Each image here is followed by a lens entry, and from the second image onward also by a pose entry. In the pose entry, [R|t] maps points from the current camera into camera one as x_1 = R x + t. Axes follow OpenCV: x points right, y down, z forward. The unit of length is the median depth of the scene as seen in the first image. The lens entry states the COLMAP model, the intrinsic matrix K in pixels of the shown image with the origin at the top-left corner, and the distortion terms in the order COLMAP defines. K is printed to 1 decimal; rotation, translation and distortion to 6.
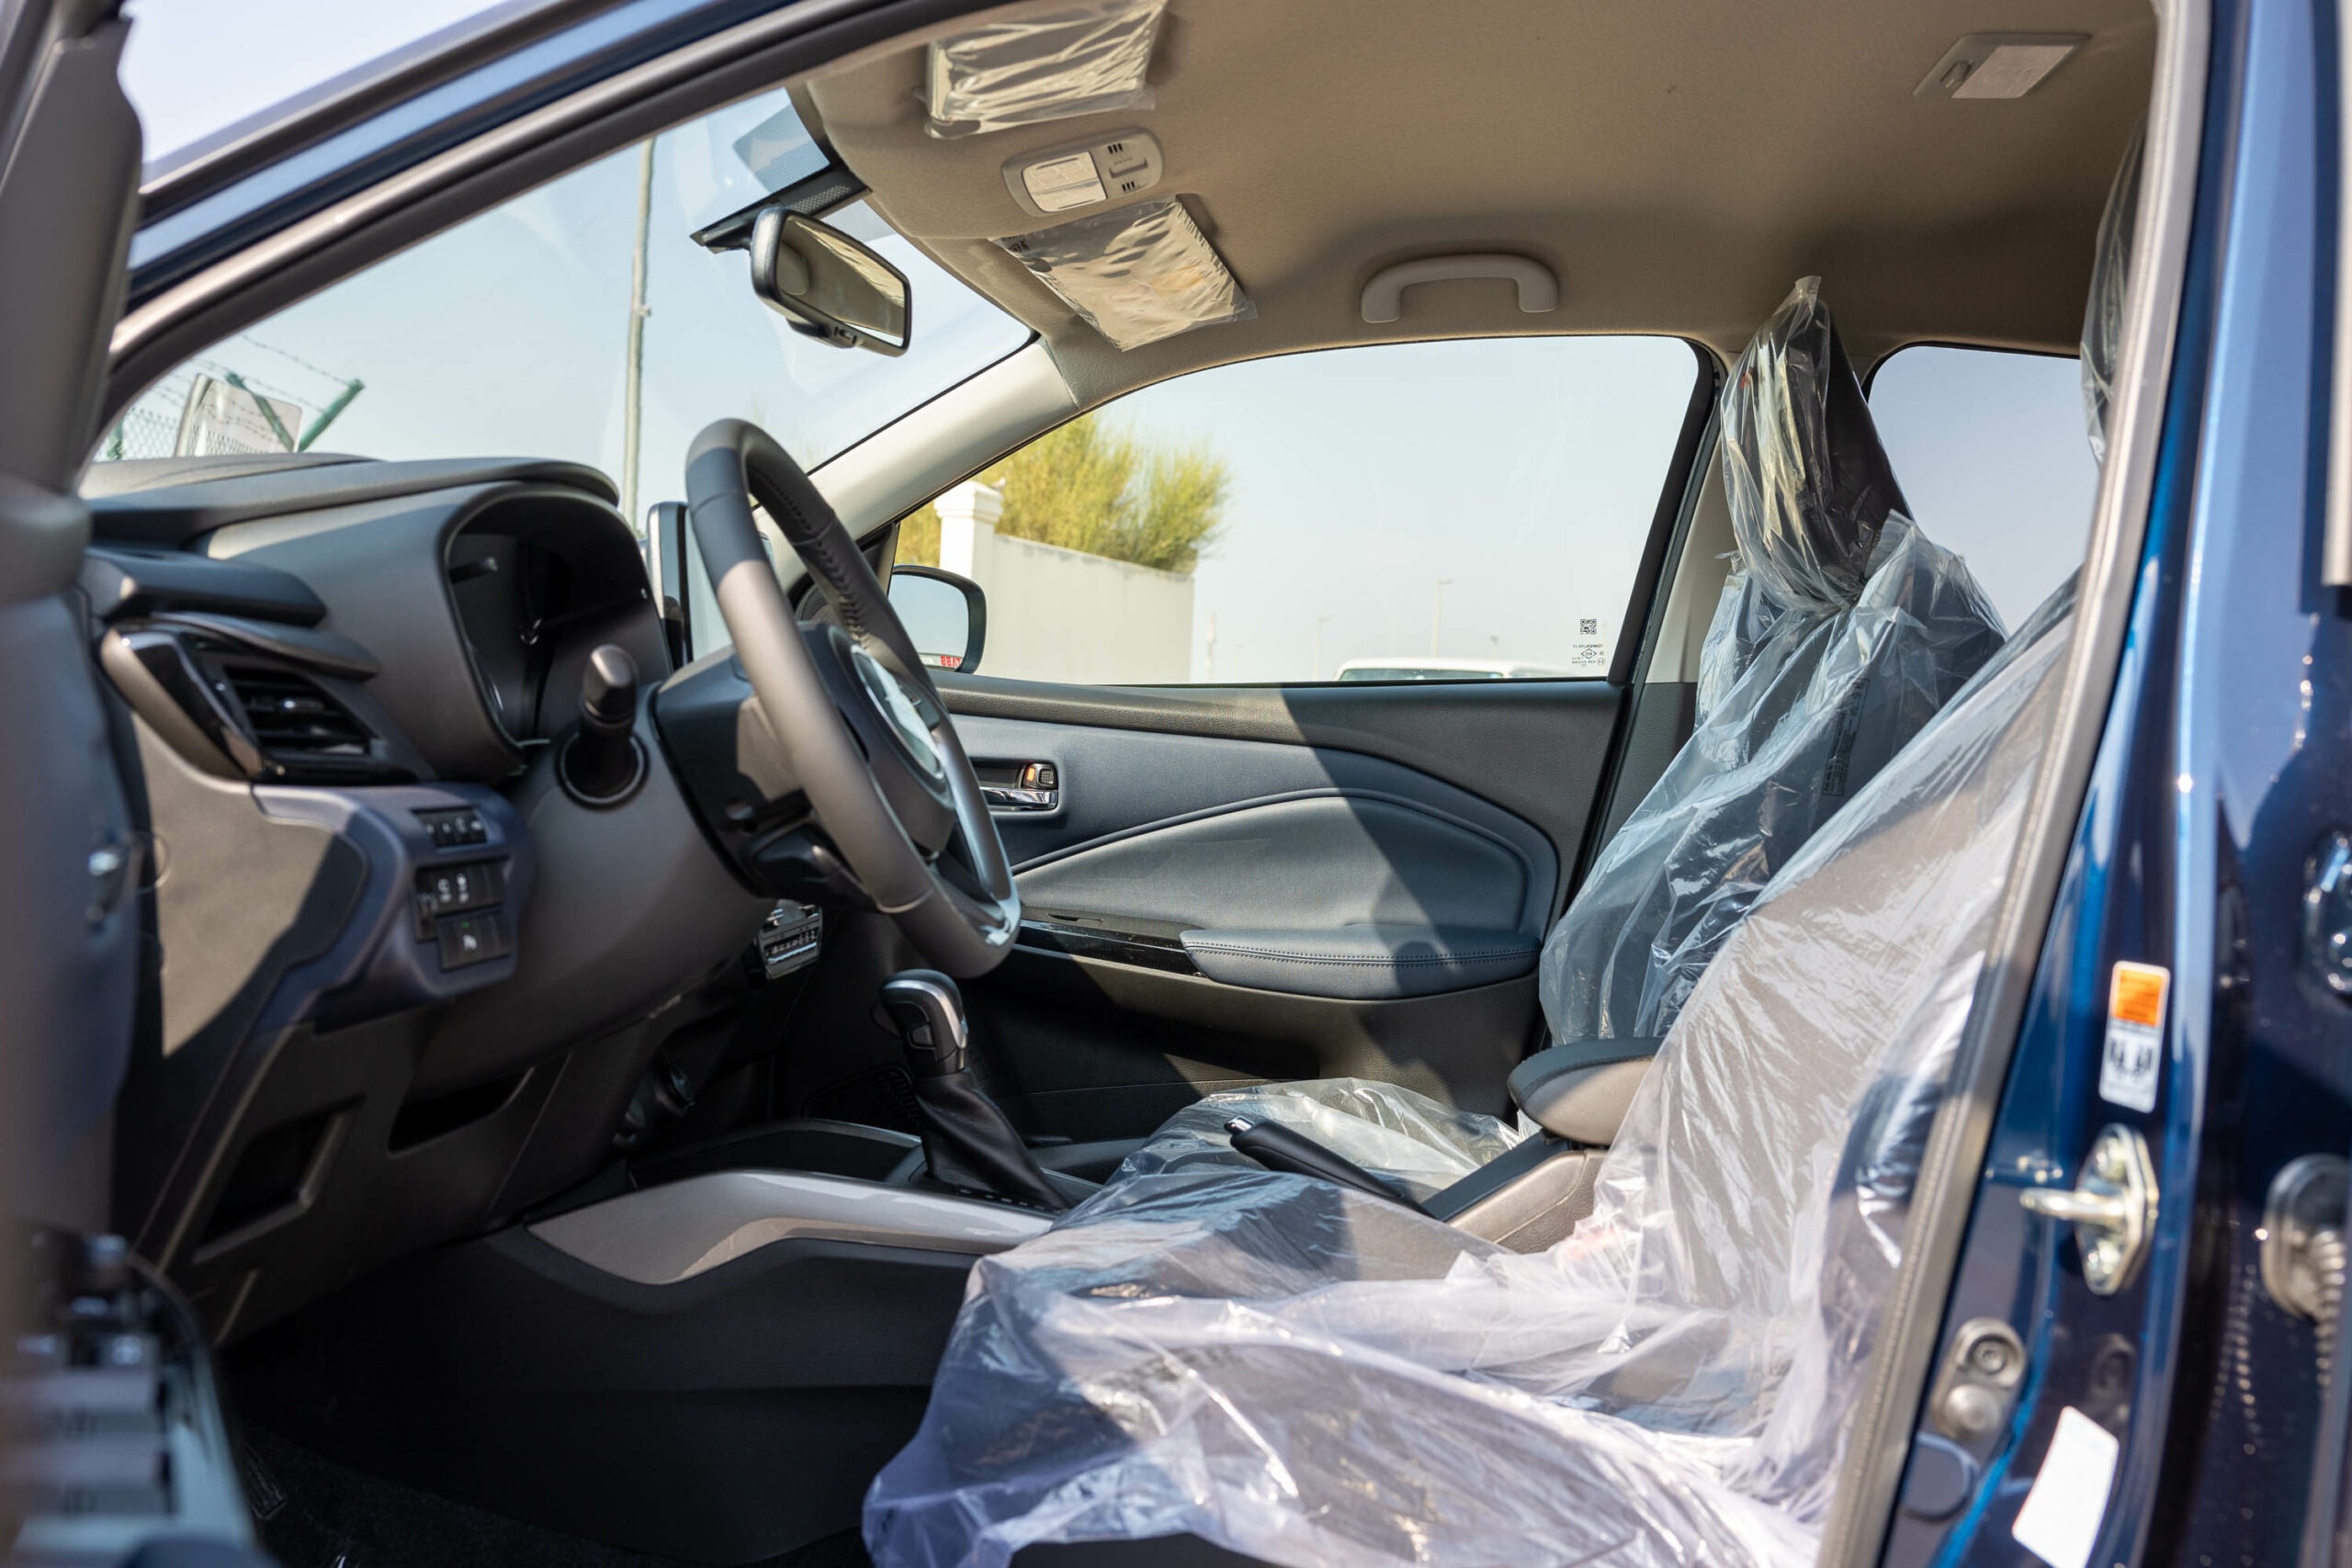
lens RADIAL K [[2285.6, 0, 1179.1], [0, 2285.6, 771.3], [0, 0, 1]] dist [0.020366, 0.000000]
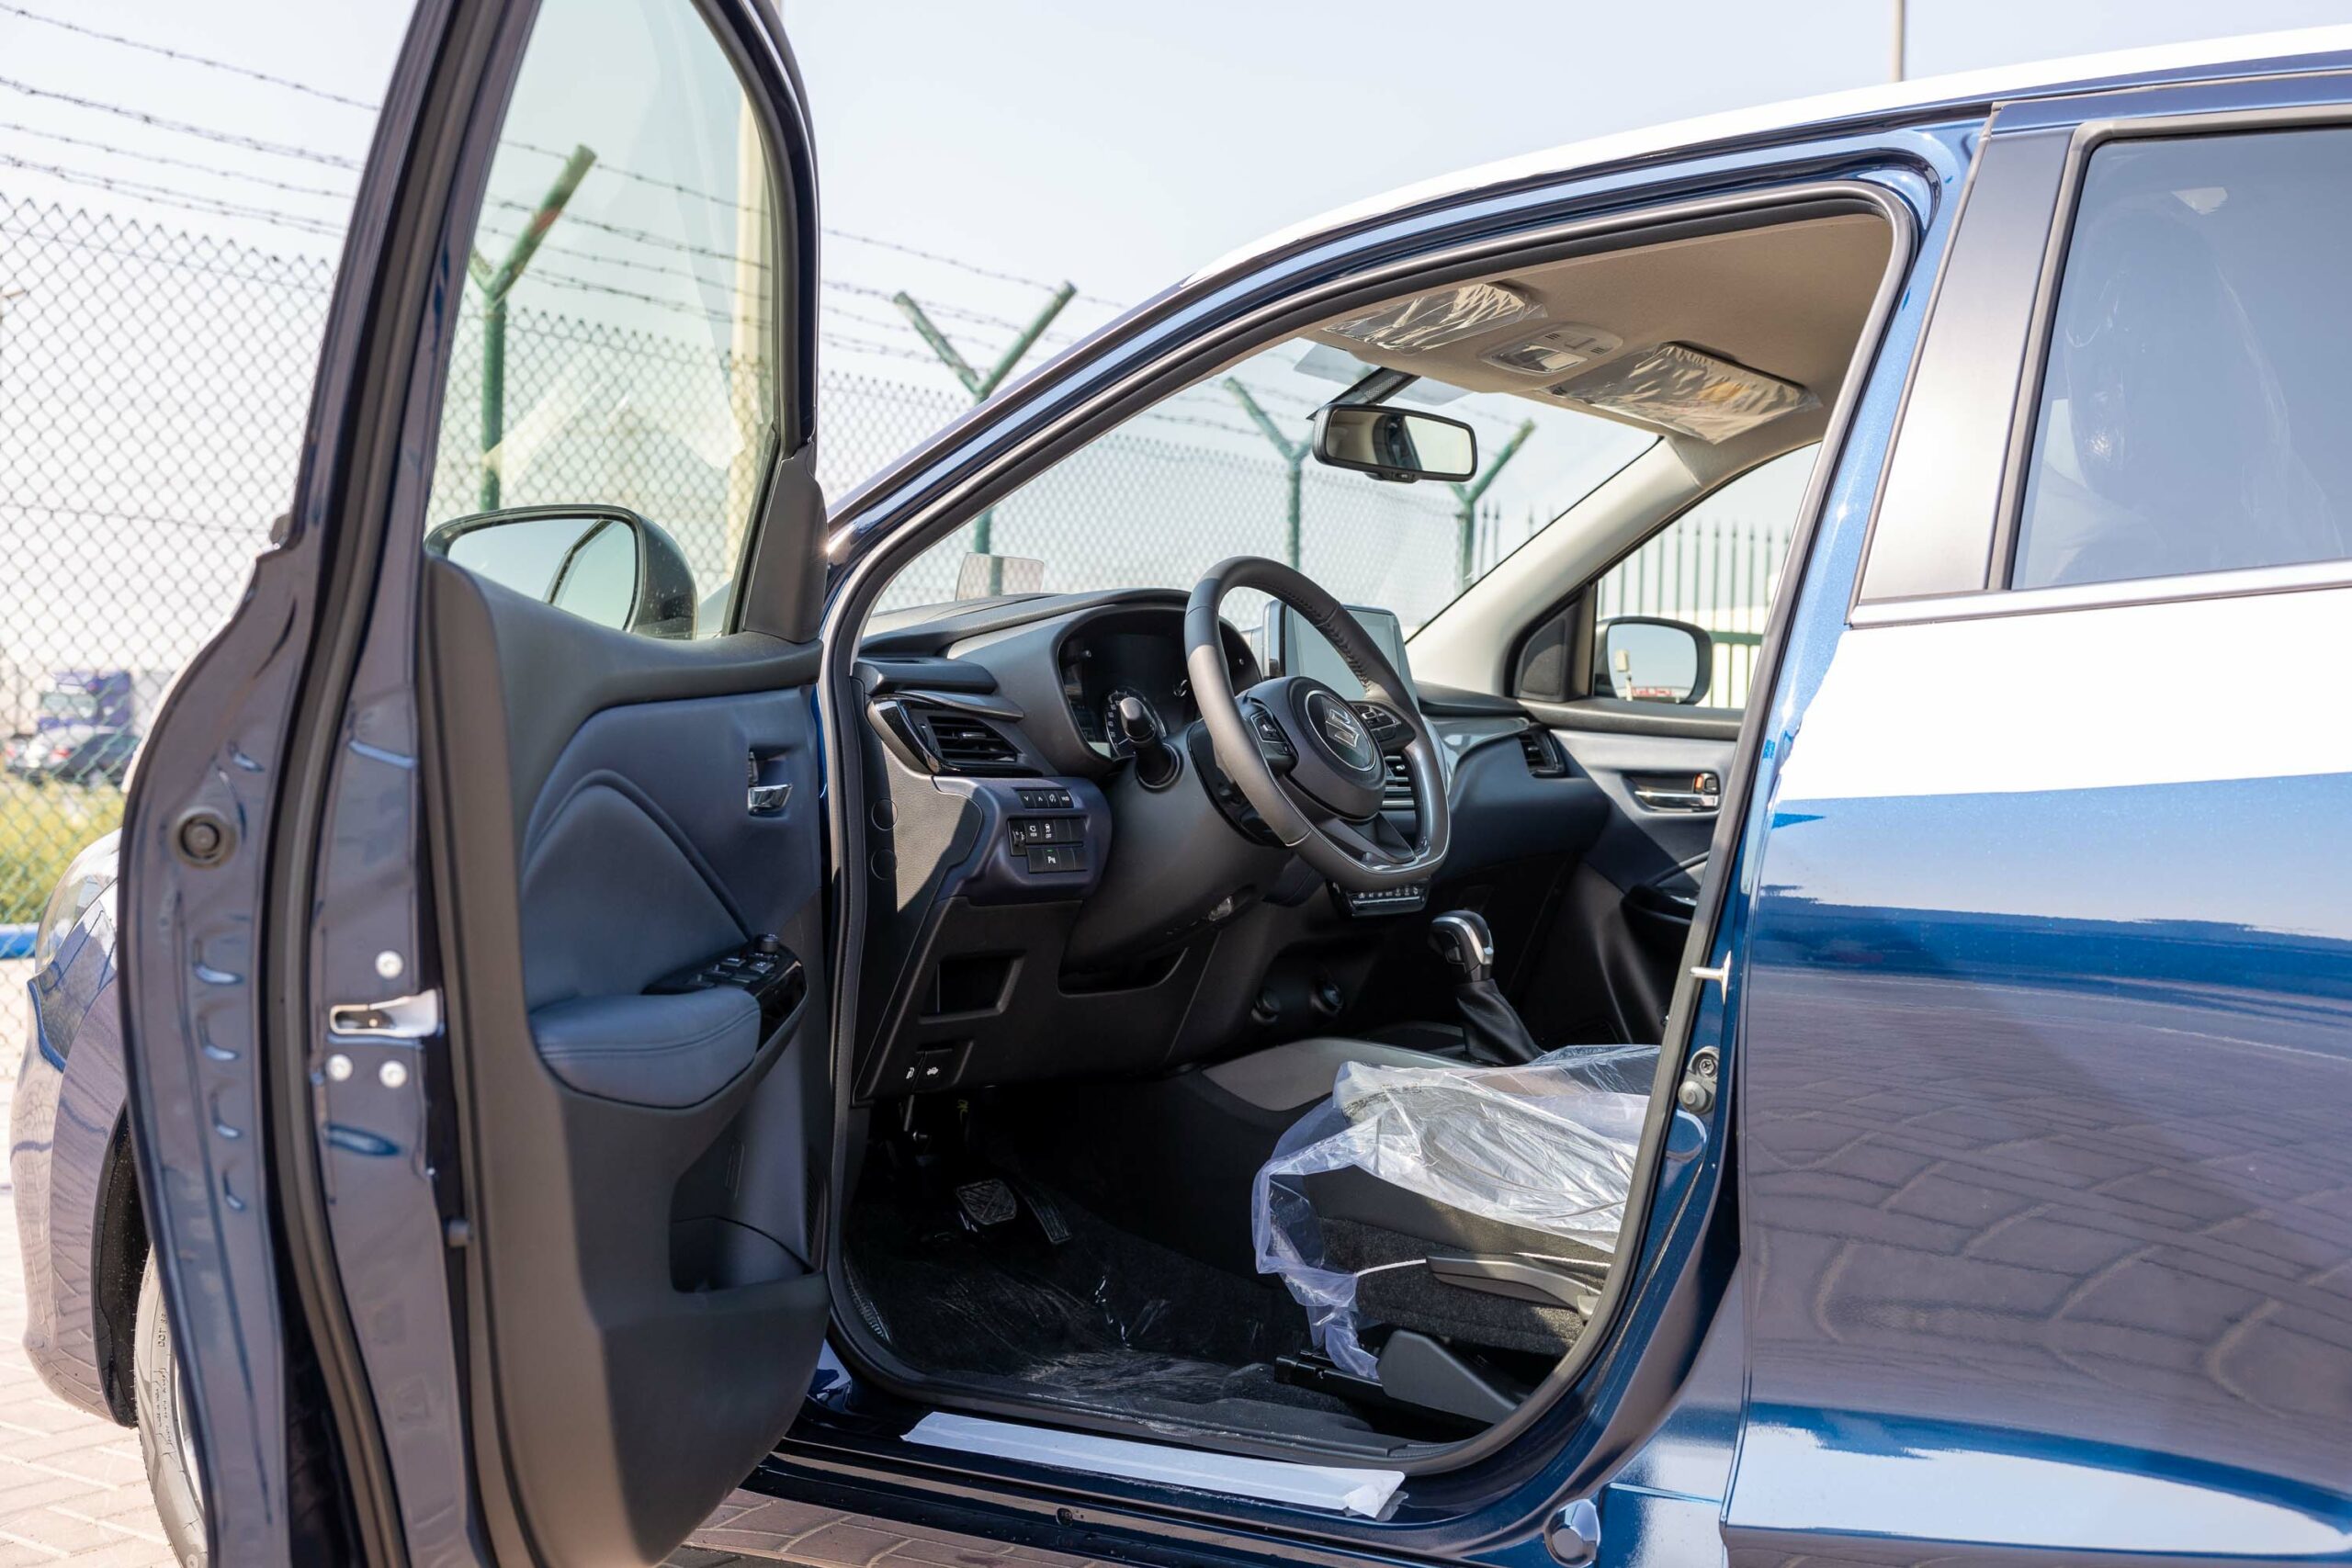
lens RADIAL K [[2776.7, 0, 1175.6], [0, 2776.7, 787.9], [0, 0, 1]] dist [0.008243, 0.000000]
pose [[0.868544, -0.025771, -0.494941, 0.864857], [0.016640, 0.999600, -0.022846, 0.066953], [0.495332, 0.011607, 0.868626, -0.879692]]
